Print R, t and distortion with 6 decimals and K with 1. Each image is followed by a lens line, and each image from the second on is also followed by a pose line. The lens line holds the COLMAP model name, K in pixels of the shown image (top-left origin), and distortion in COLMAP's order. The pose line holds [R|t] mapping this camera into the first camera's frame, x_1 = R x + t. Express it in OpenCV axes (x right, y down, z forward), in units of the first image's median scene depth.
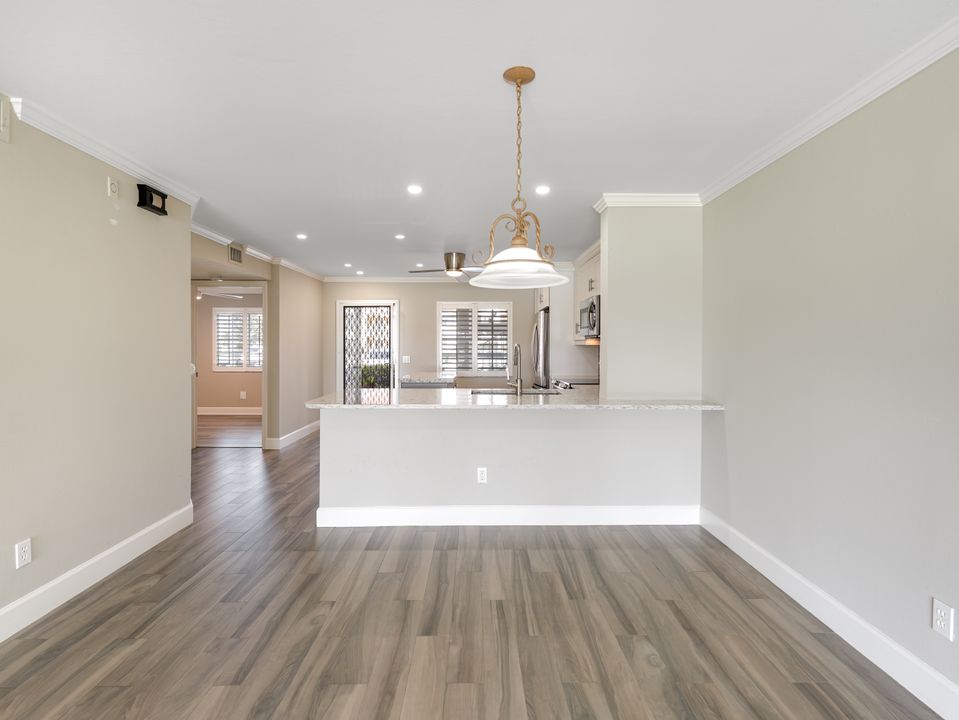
lens RADIAL K [[491.8, 0, 478.0], [0, 491.8, 350.2], [0, 0, 1]] dist [-0.000258, 0.000400]
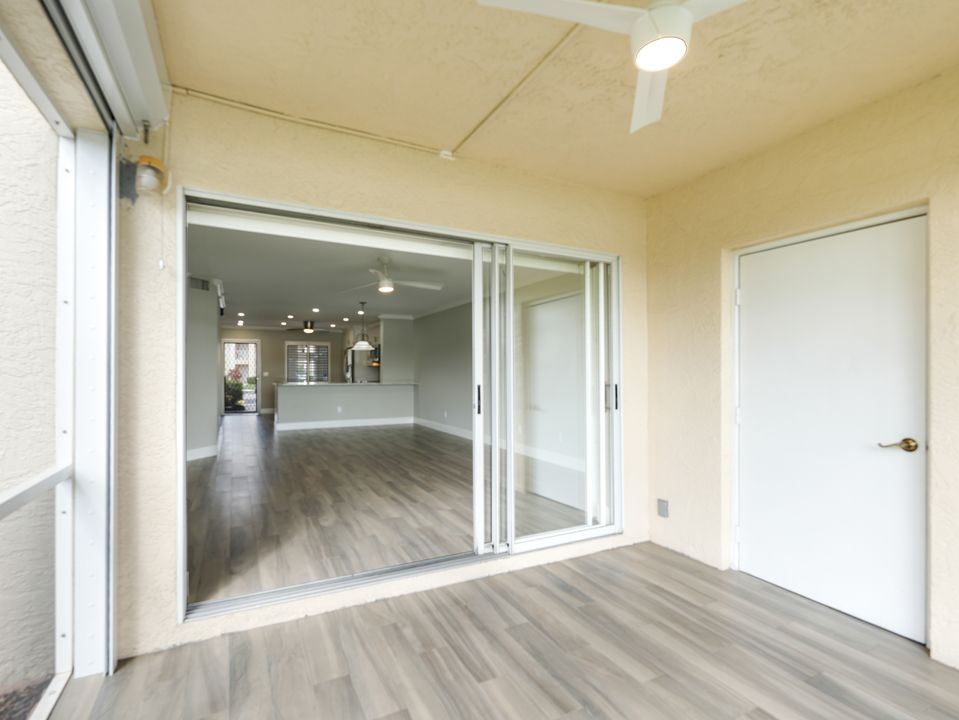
lens RADIAL K [[491.8, 0, 478.0], [0, 491.8, 350.2], [0, 0, 1]] dist [-0.000258, 0.000400]
pose [[0.902544, 0.012331, 0.430422, -0.294643], [0.009974, 0.998723, -0.049527, 0.034002], [-0.430483, 0.048993, 0.901268, -1.150849]]
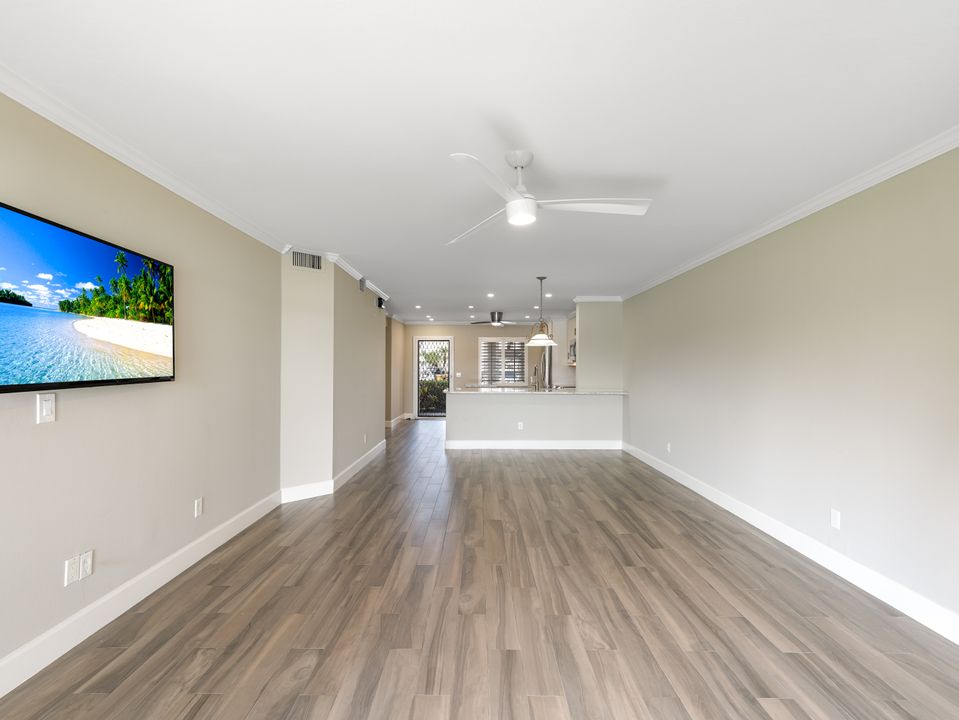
lens RADIAL K [[491.8, 0, 478.0], [0, 491.8, 350.2], [0, 0, 1]] dist [-0.000258, 0.000400]
pose [[0.999959, 0.000692, -0.009007, -0.097164], [-0.001081, 0.999063, -0.043262, 0.009719], [0.008969, 0.043270, 0.999023, -0.709348]]
